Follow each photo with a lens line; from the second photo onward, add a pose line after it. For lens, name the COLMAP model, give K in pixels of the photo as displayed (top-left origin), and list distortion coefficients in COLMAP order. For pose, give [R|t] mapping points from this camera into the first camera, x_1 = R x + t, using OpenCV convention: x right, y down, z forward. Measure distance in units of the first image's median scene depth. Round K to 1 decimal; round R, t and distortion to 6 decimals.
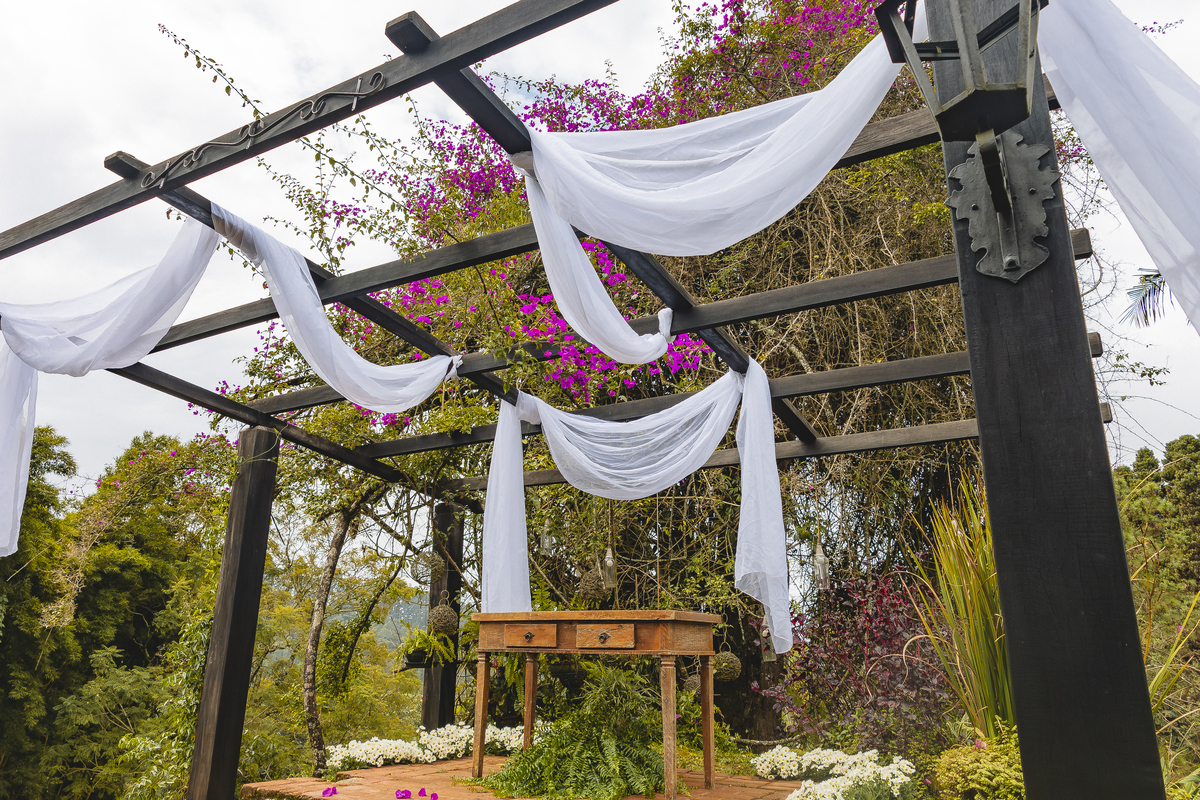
lens RADIAL K [[805.5, 0, 629.3], [0, 805.5, 400.7], [0, 0, 1]] dist [0.036670, -0.000376]
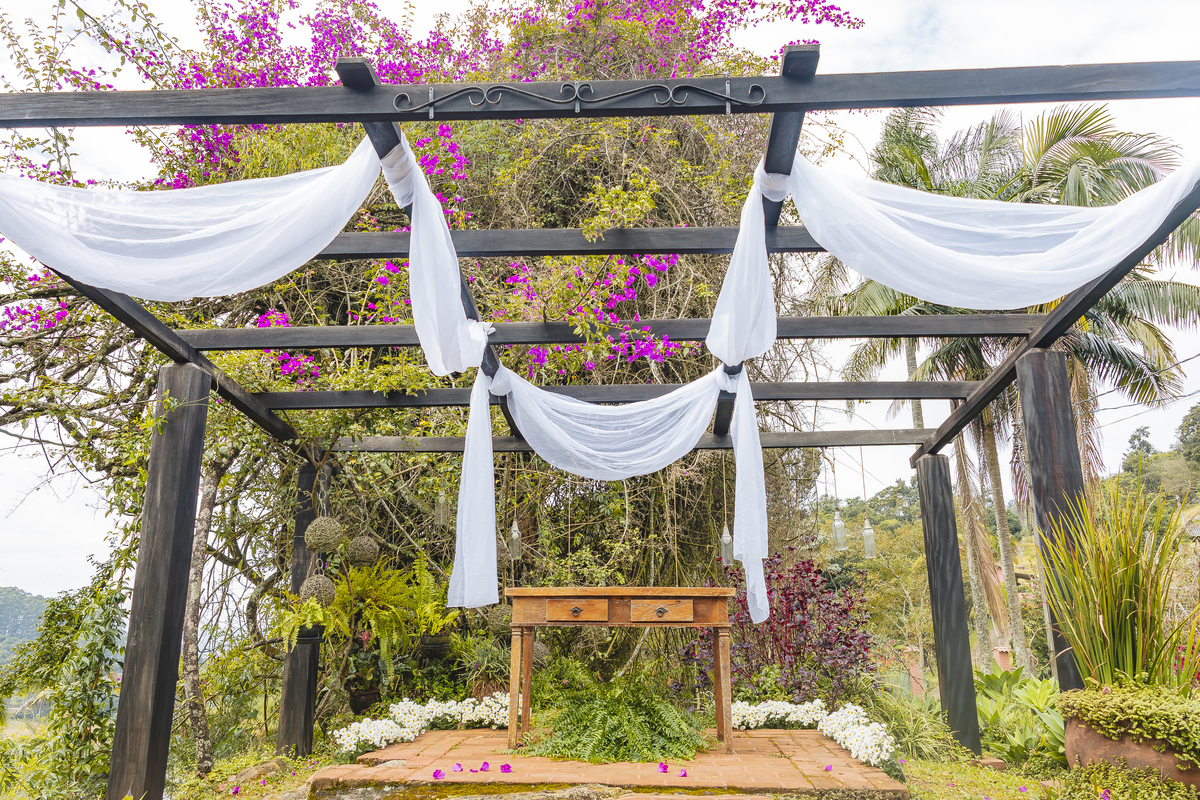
lens RADIAL K [[805.5, 0, 629.3], [0, 805.5, 400.7], [0, 0, 1]] dist [0.036670, -0.000376]
pose [[0.892159, 0.103316, 0.439747, -0.524552], [-0.123061, 0.992261, 0.016540, -0.000318], [-0.434635, -0.068872, 0.897969, 0.060694]]
